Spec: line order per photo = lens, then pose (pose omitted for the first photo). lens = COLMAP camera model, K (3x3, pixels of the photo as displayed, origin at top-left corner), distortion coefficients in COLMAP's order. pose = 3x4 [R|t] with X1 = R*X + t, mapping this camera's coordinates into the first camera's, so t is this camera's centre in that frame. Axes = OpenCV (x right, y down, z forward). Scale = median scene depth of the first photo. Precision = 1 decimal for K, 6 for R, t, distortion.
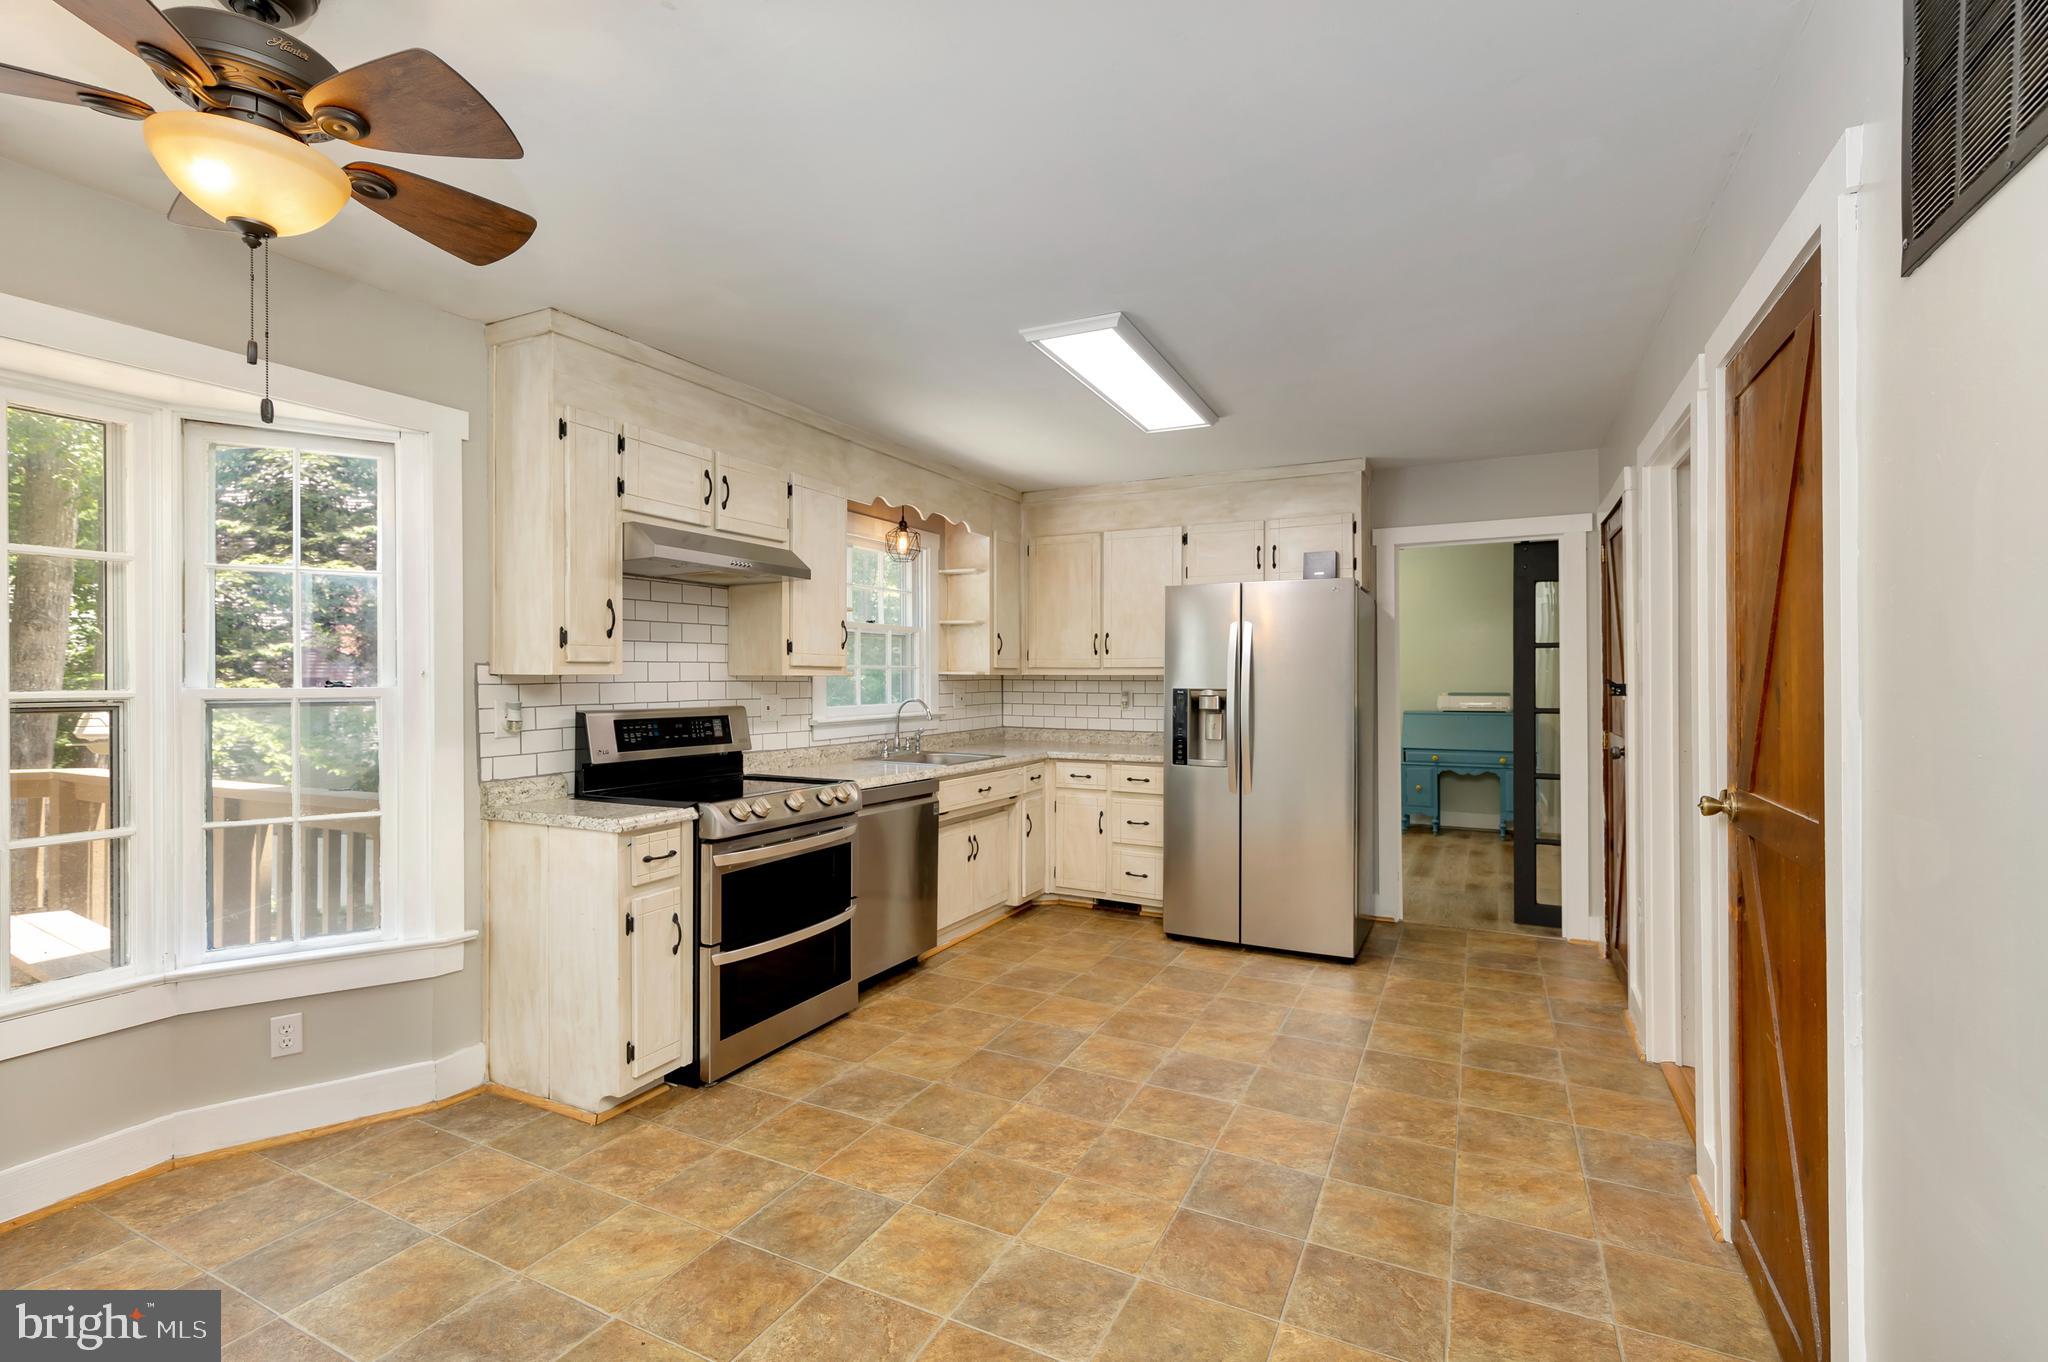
lens RADIAL K [[897.9, 0, 1024.5], [0, 897.9, 690.3], [0, 0, 1]] dist [0.002361, 0.000474]
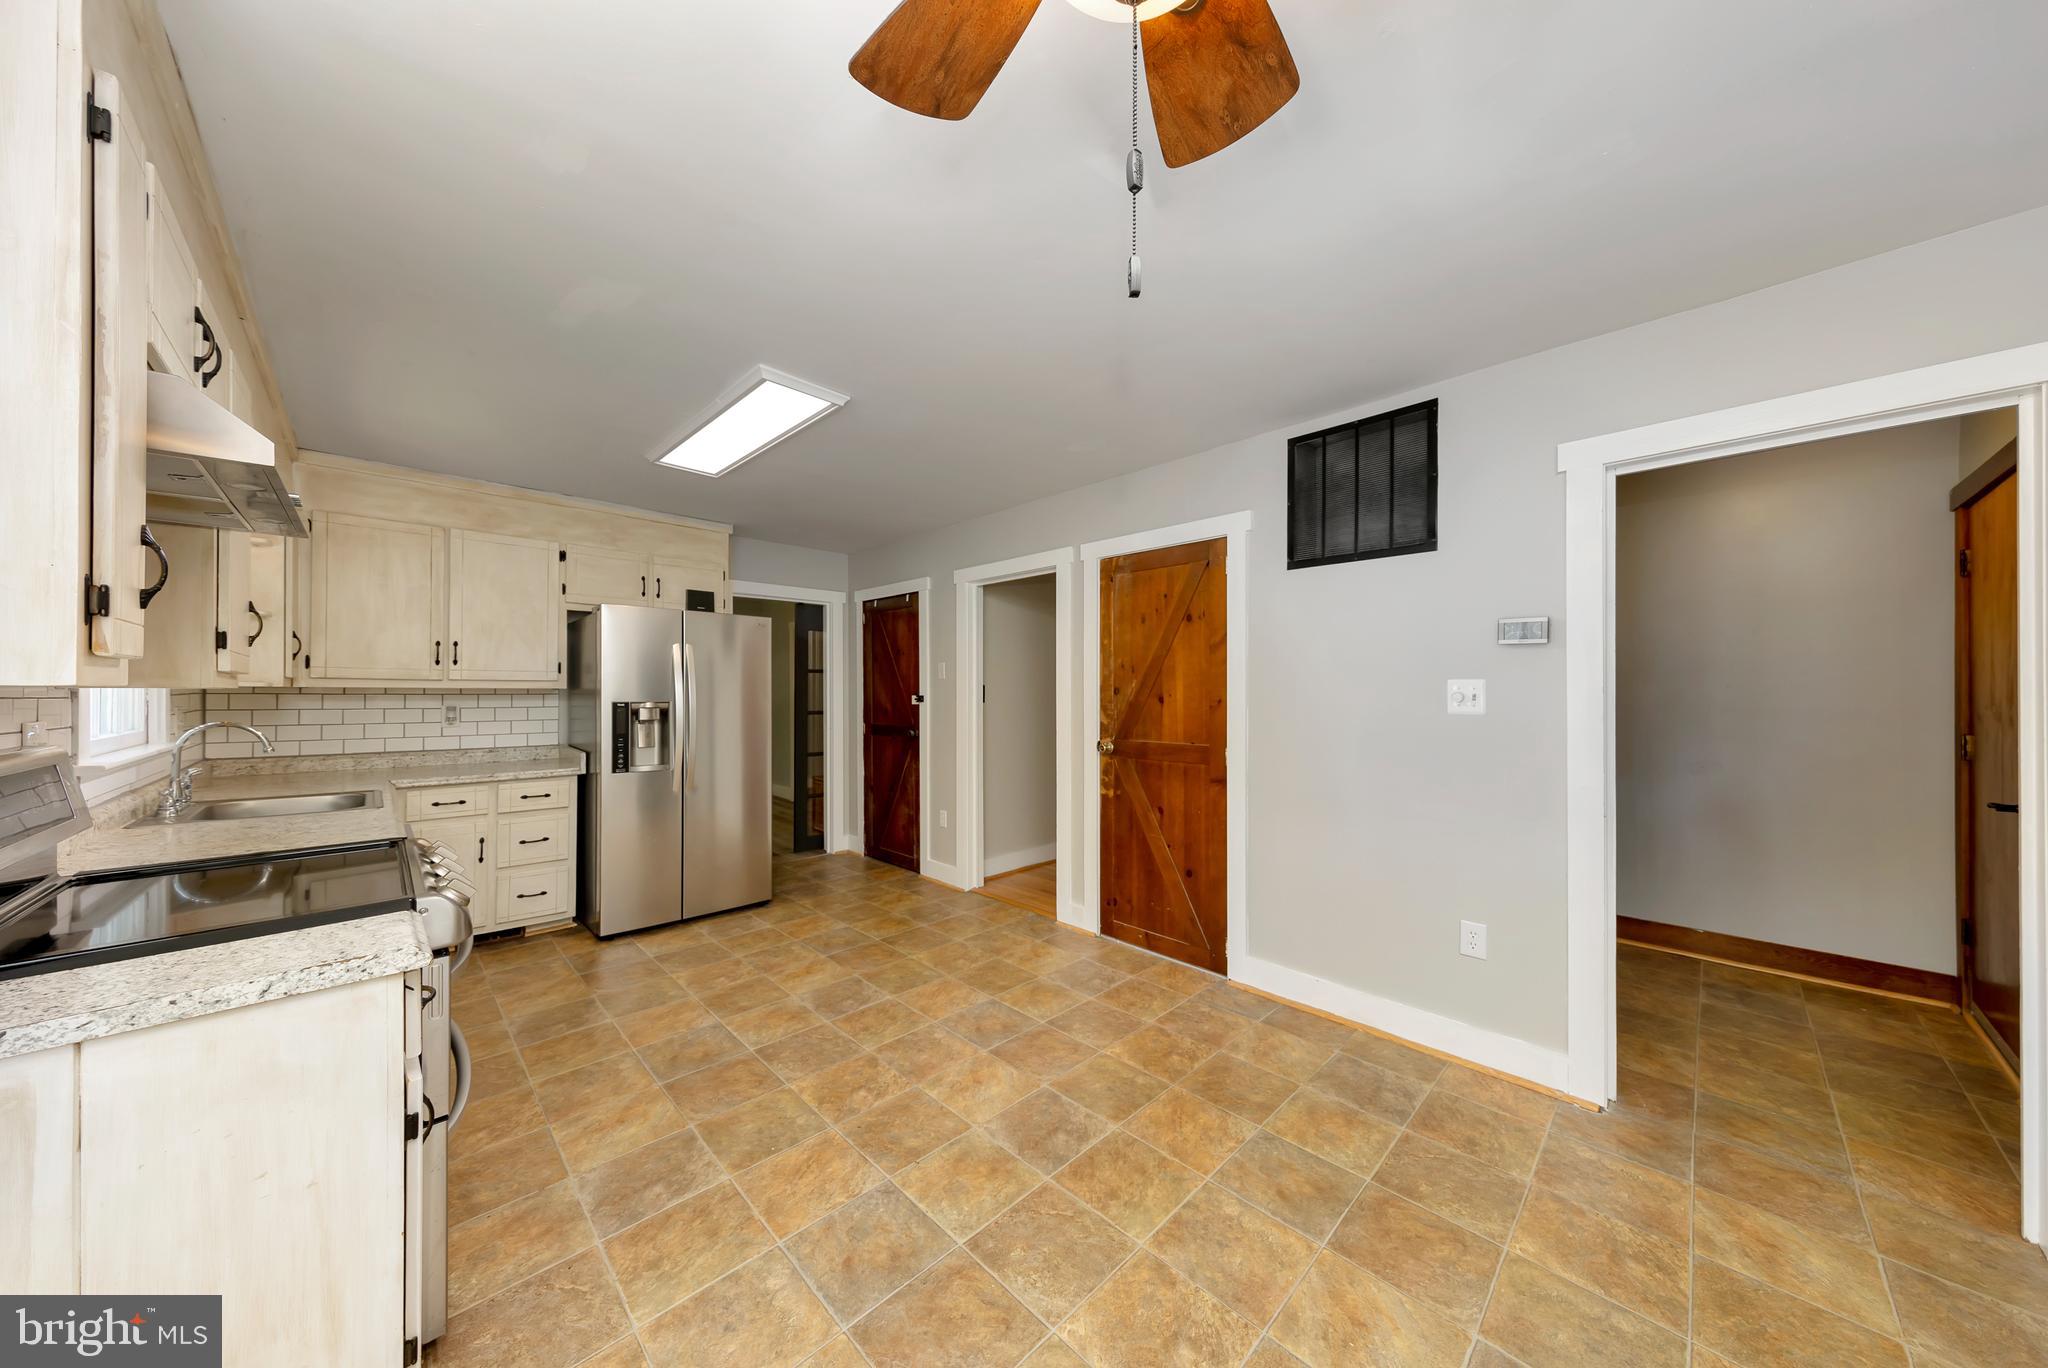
lens RADIAL K [[660.7, 0, 1026.1], [0, 660.7, 691.9], [0, 0, 1]] dist [0.005655, -0.000266]
pose [[0.329201, -0.000154, 0.944260, -0.569014], [0.012382, 0.999915, -0.004154, -0.005348], [-0.944179, 0.013059, 0.329175, 0.394618]]
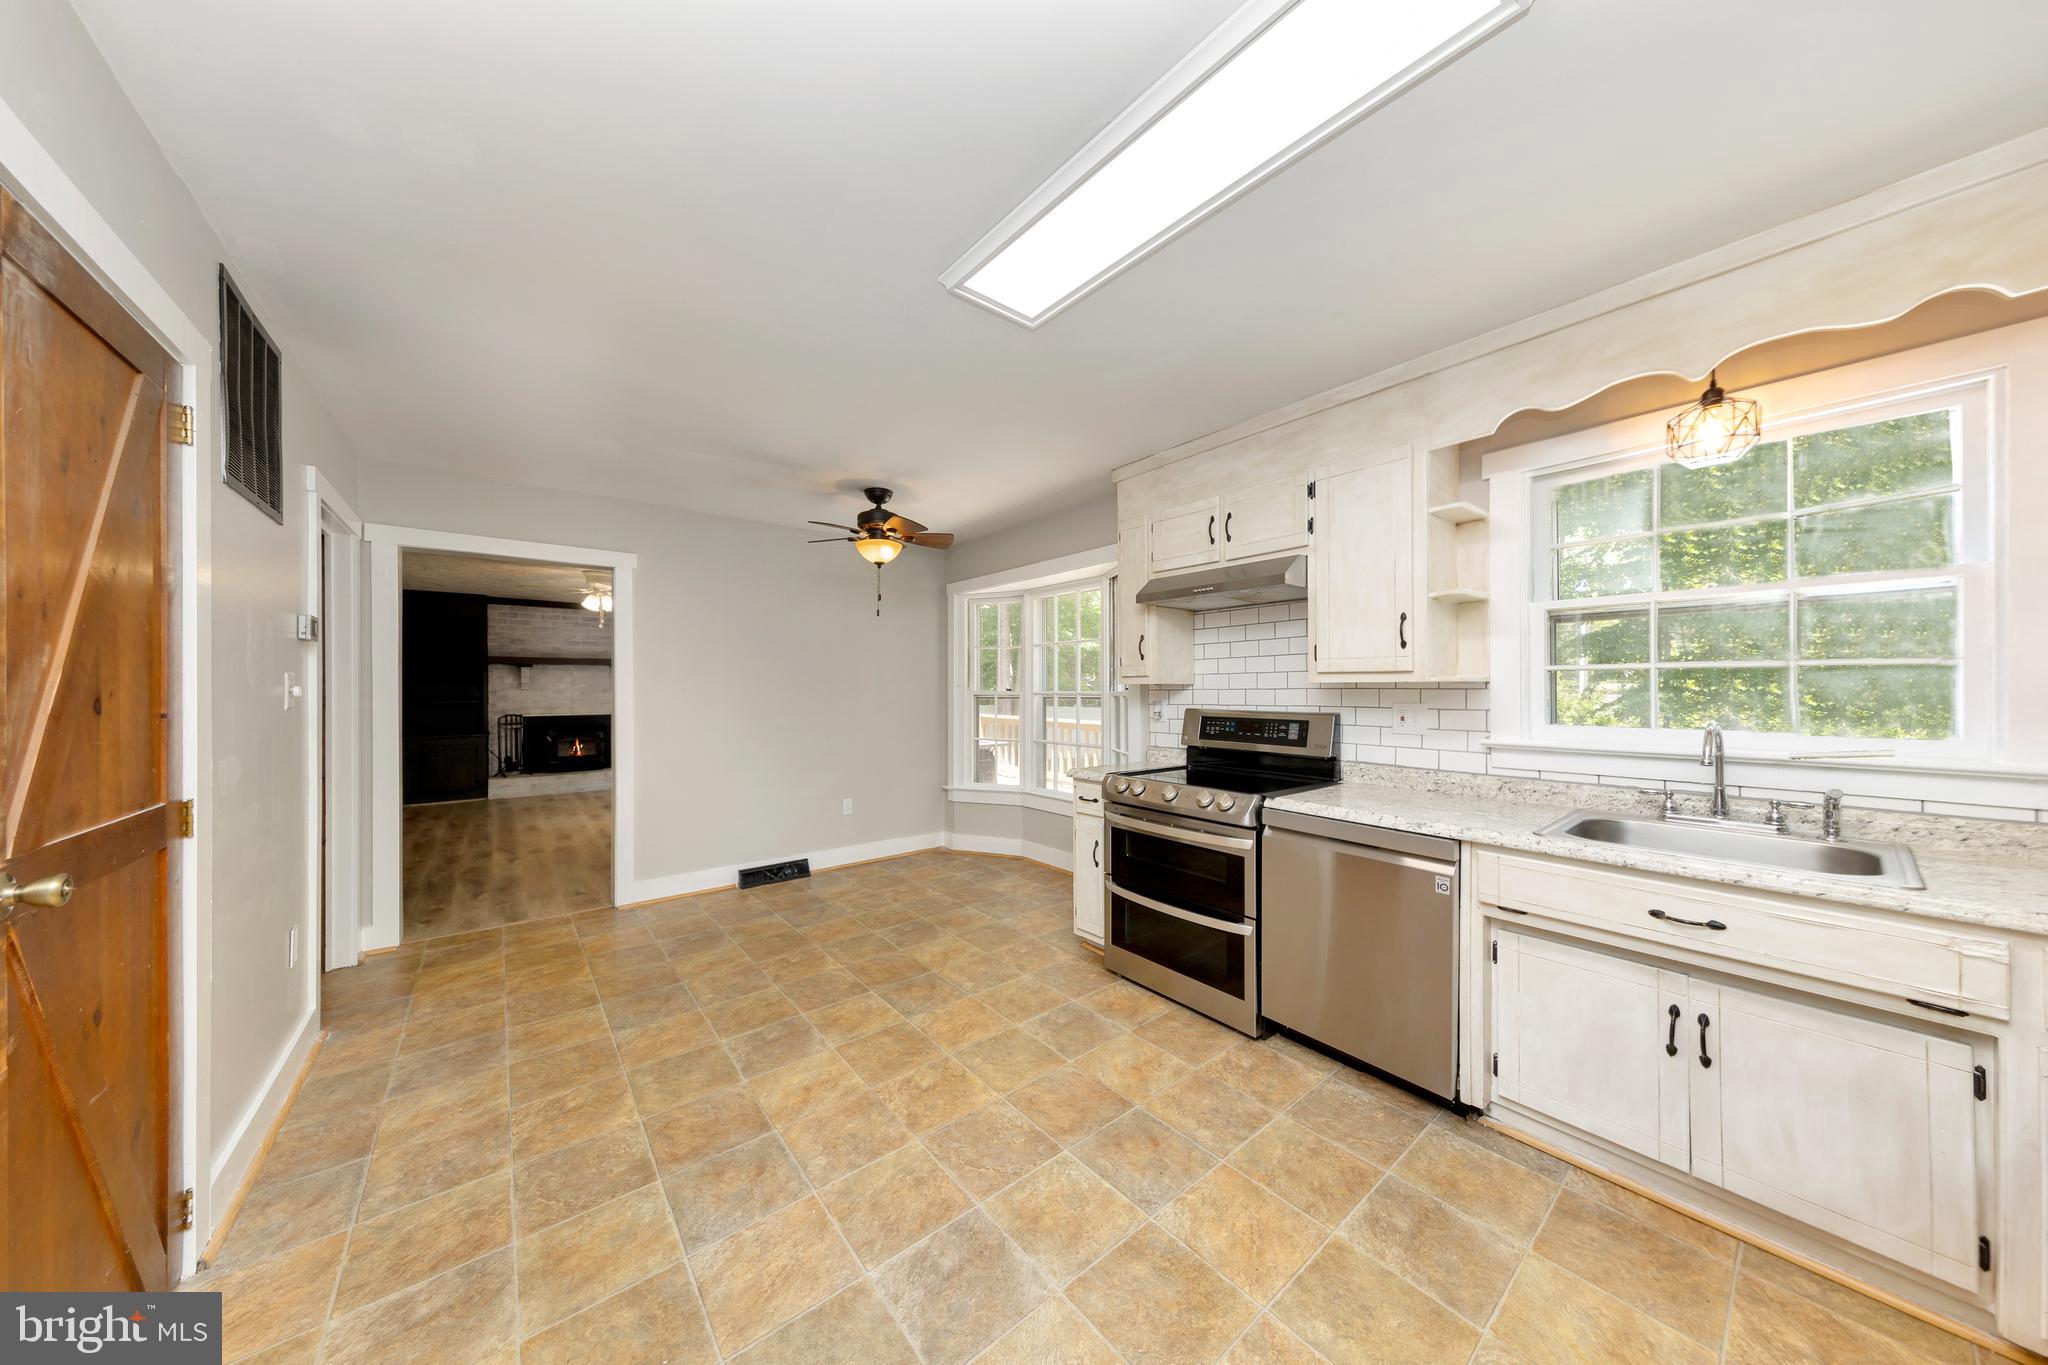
lens RADIAL K [[660.7, 0, 1032.0], [0, 660.7, 676.2], [0, 0, 1]] dist [0.005655, -0.000266]
pose [[-0.409081, -0.016548, -0.912348, 0.581886], [-0.011088, 0.999852, -0.013164, -0.012410], [0.912431, 0.004731, -0.409204, 1.147516]]
